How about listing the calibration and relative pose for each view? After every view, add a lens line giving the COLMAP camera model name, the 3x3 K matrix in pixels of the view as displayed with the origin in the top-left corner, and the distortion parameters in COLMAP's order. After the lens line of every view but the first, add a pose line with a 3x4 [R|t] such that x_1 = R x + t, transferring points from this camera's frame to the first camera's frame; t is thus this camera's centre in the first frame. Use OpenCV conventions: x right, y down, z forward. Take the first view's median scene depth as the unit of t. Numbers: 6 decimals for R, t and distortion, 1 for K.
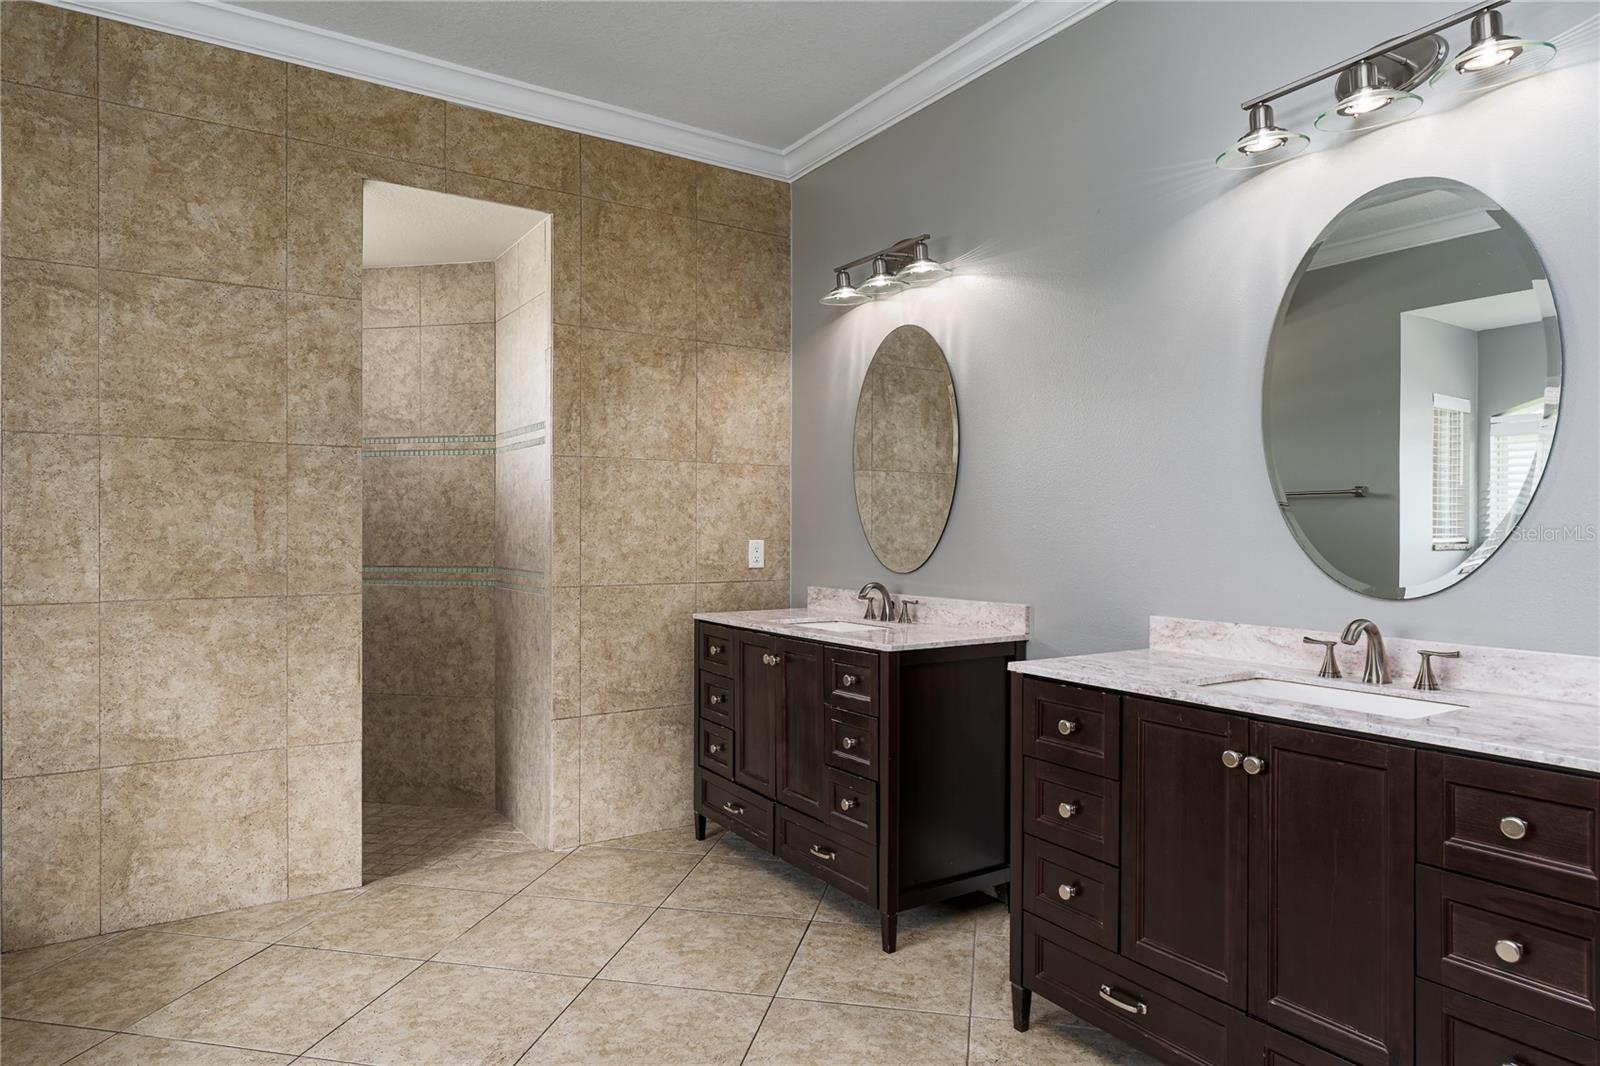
lens RADIAL K [[969.7, 0, 800.0], [0, 969.7, 533.0], [0, 0, 1]] dist [-0.003567, 0.001088]
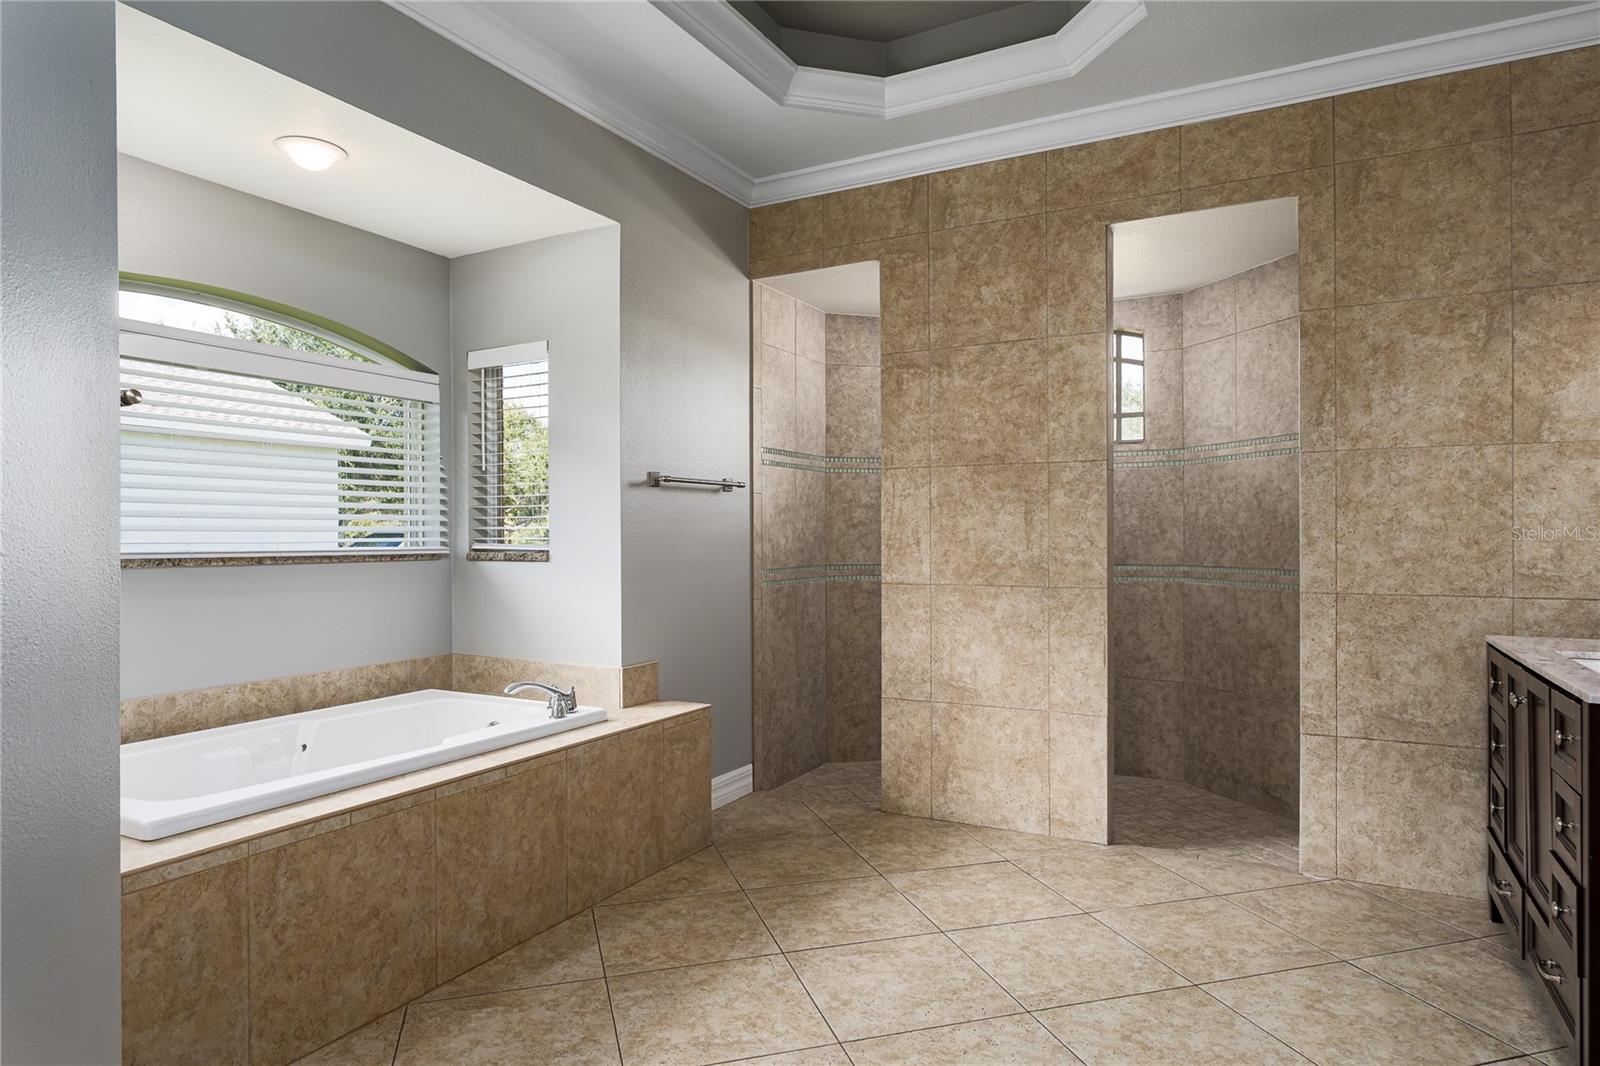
lens RADIAL K [[969.7, 0, 800.0], [0, 969.7, 533.0], [0, 0, 1]] dist [-0.003567, 0.001088]
pose [[0.457874, -0.004747, -0.889004, 0.404367], [0.002500, 0.999989, -0.004052, 0.001025], [0.889014, -0.000367, 0.457881, 0.157520]]
